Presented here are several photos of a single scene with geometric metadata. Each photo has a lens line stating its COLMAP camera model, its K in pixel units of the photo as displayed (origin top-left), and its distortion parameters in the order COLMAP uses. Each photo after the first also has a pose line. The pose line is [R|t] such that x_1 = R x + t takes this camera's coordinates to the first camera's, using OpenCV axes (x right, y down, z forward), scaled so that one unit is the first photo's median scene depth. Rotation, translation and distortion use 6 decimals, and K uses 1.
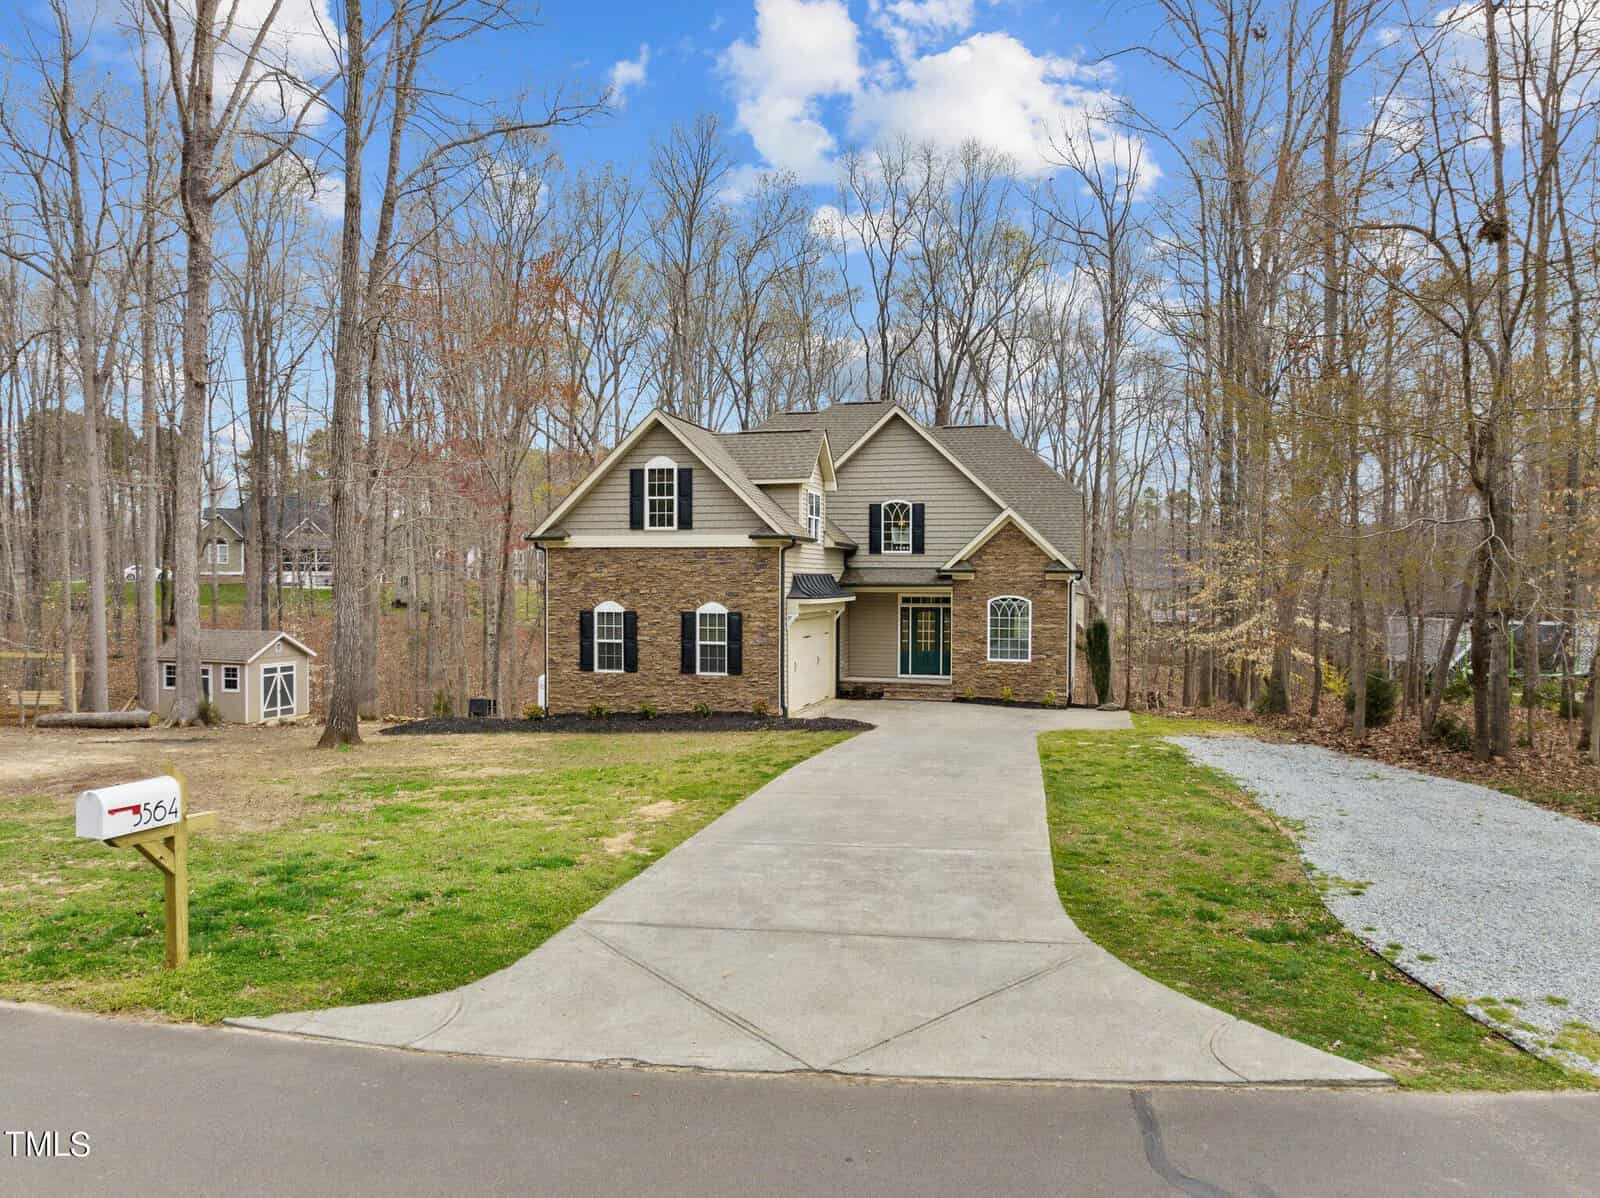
lens RADIAL K [[1150.6, 0, 802.9], [0, 1150.6, 562.6], [0, 0, 1]] dist [-0.008823, -0.002087]
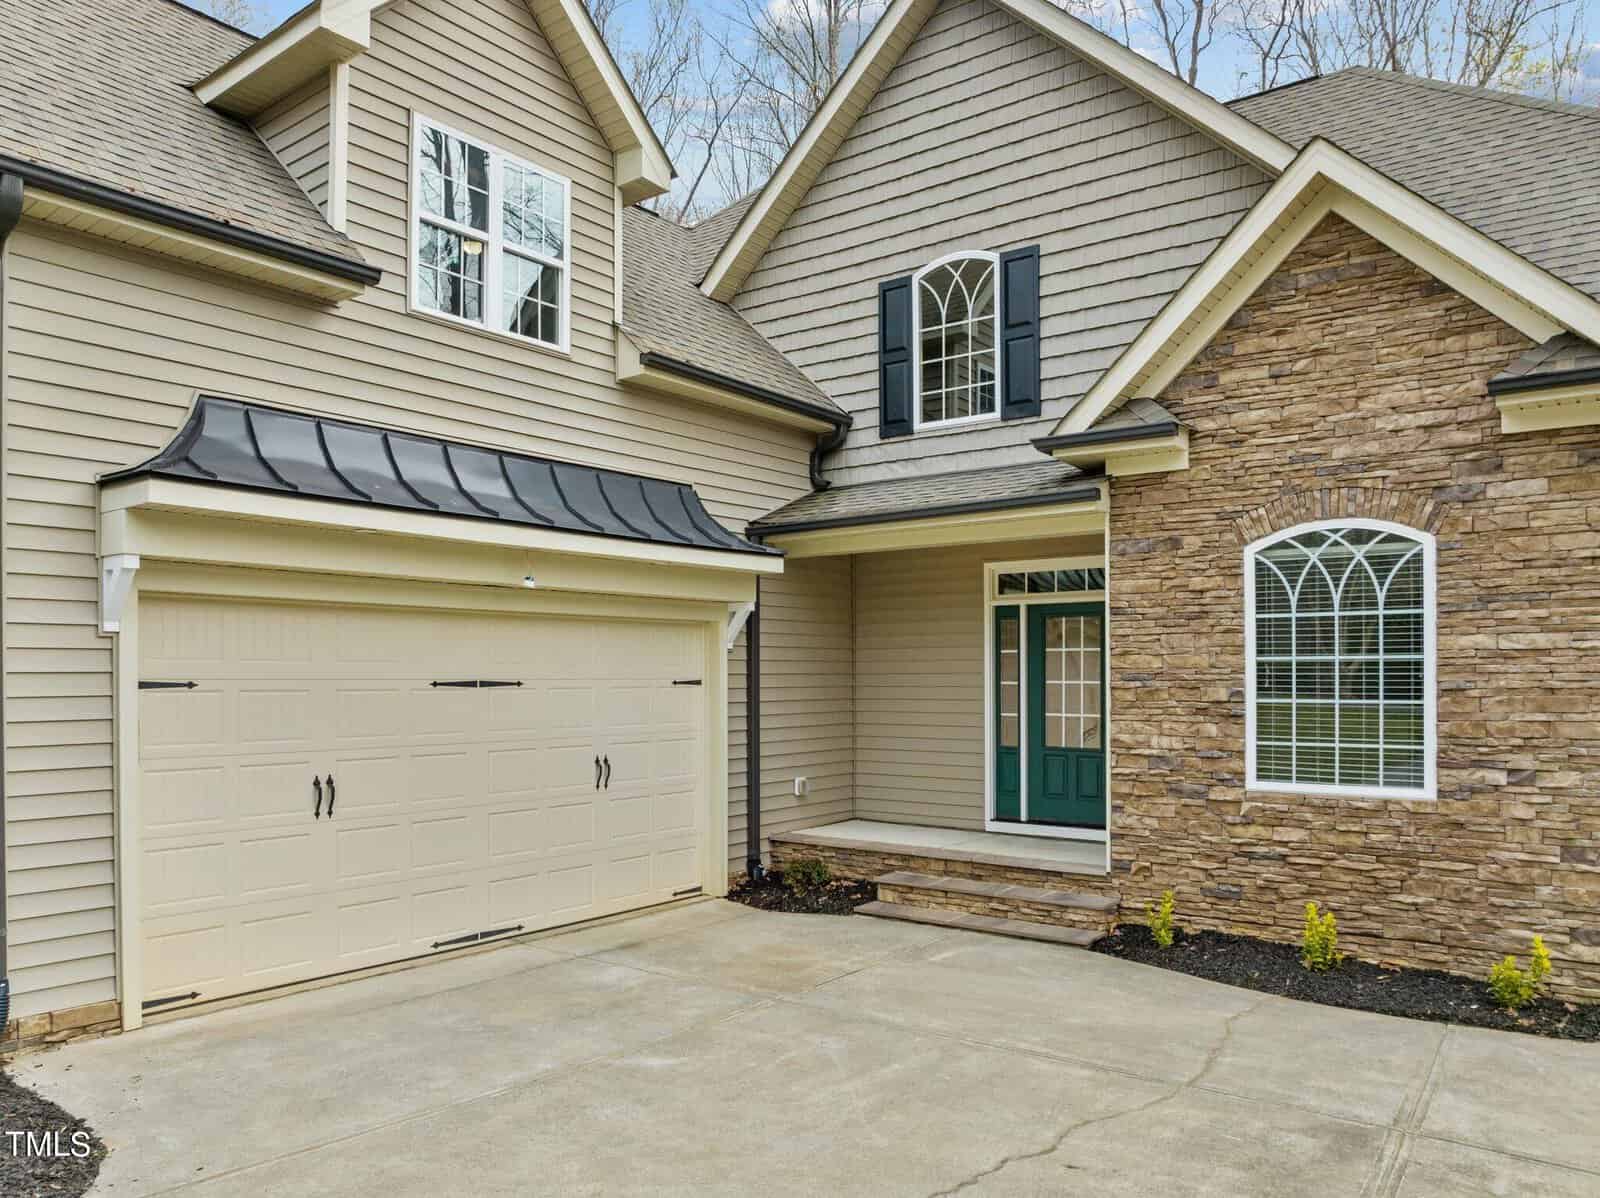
lens RADIAL K [[1152.0, 0, 804.4], [0, 1152.0, 660.2], [0, 0, 1]] dist [-0.043605, -0.002999]
pose [[0.923053, -0.012427, -0.384471, 0.172160], [0.011334, 0.999923, -0.005107, 0.059125], [0.384505, 0.000356, 0.923123, 0.753920]]
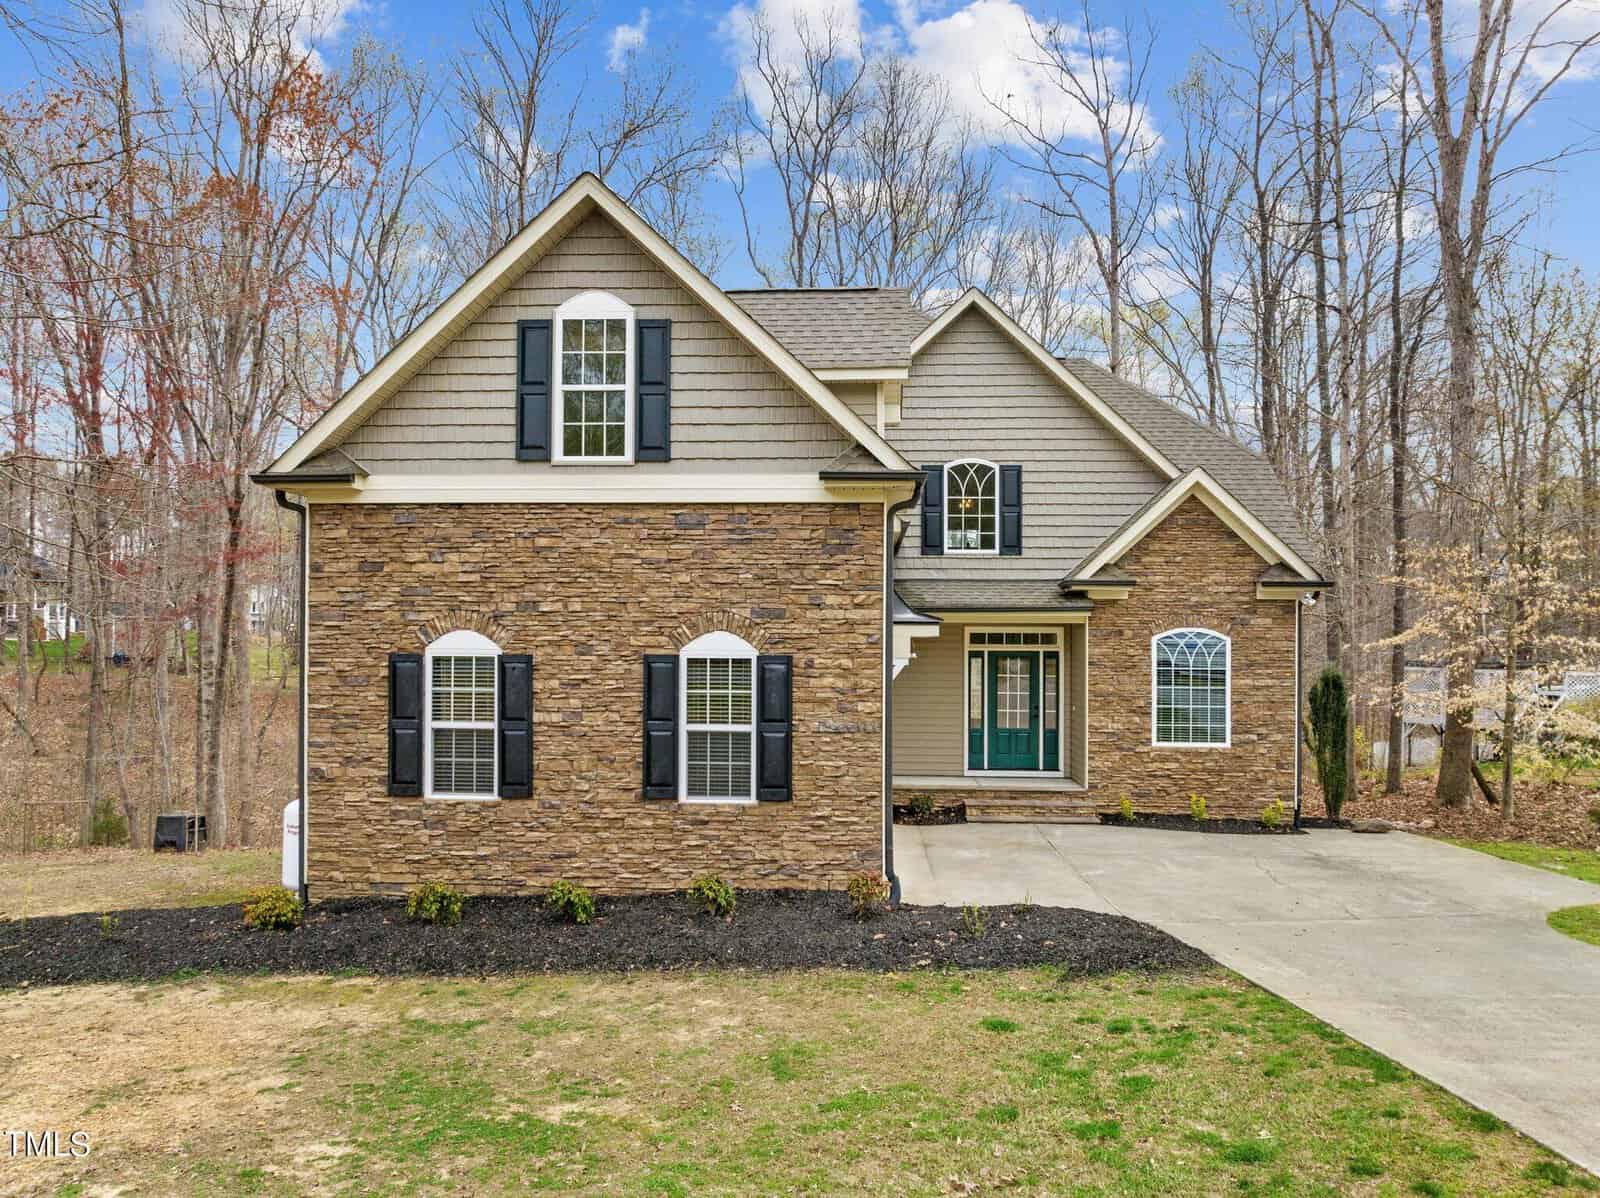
lens RADIAL K [[1139.8, 0, 800.0], [0, 1139.8, 599.0], [0, 0, 1]] dist [-0.028037, -0.011669]
pose [[0.979874, 0.007944, 0.199459, -0.117701], [-0.004091, 0.999797, -0.019724, 0.026774], [-0.199575, 0.018511, 0.979708, 0.510998]]
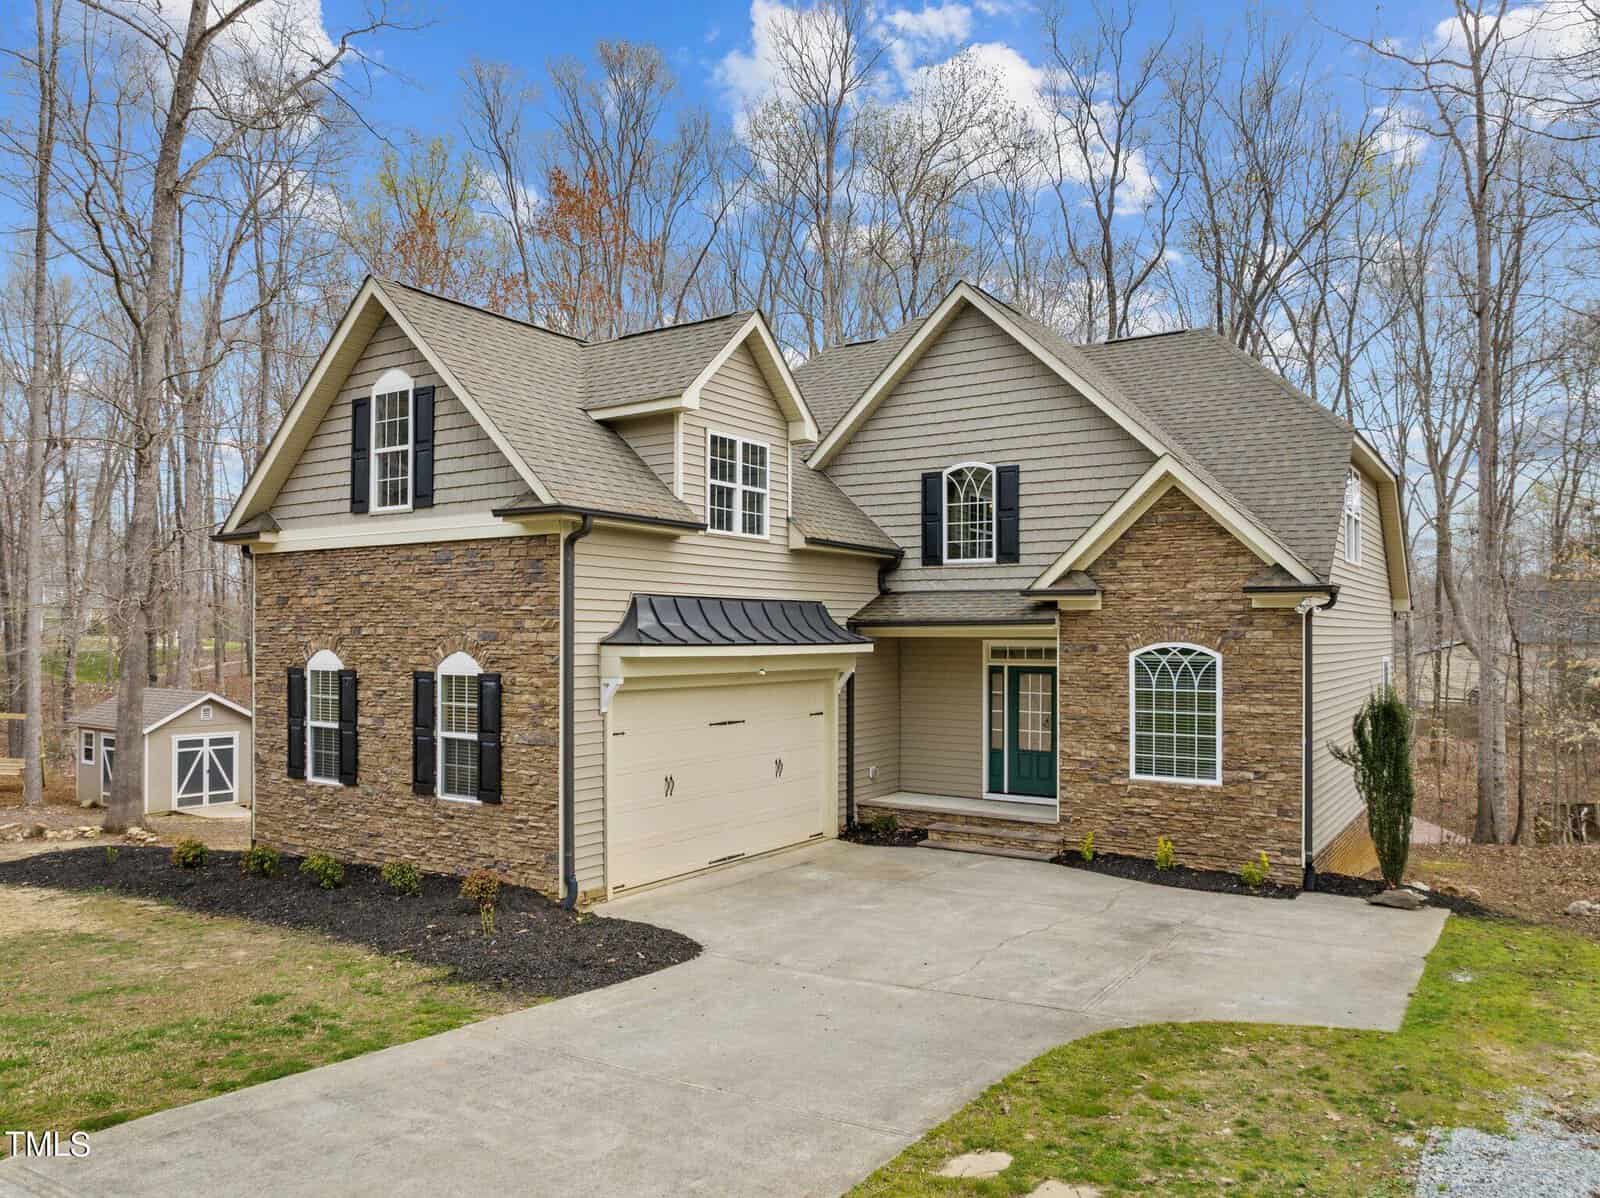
lens RADIAL K [[1139.8, 0, 800.0], [0, 1139.8, 599.0], [0, 0, 1]] dist [-0.028037, -0.011669]
pose [[0.944404, -0.011939, -0.328570, 0.192035], [0.005703, 0.999785, -0.019937, 0.019463], [0.328738, 0.016955, 0.944269, 0.518724]]
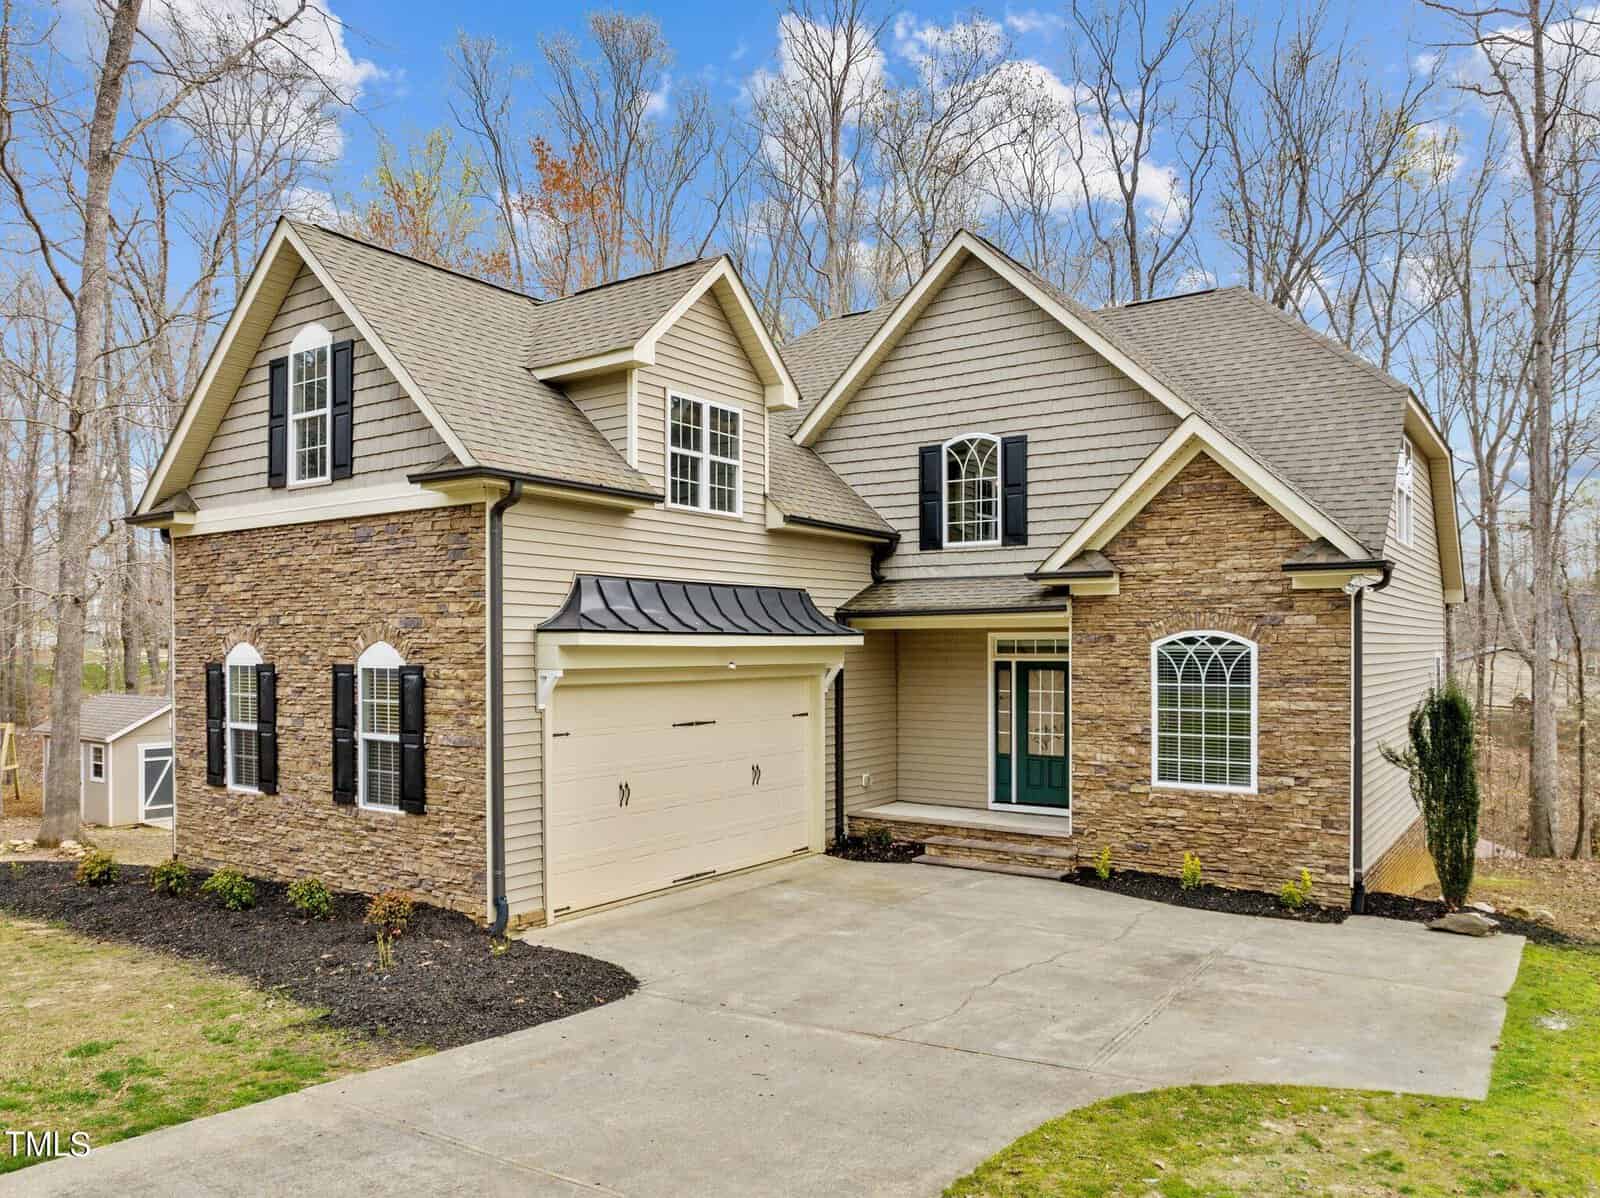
lens RADIAL K [[1146.9, 0, 799.2], [0, 1146.9, 628.4], [0, 0, 1]] dist [-0.039395, 0.005124]
pose [[0.936743, -0.011206, -0.349840, 0.191387], [0.009925, 0.999936, -0.005454, 0.029197], [0.349878, 0.001637, 0.936794, 0.576407]]
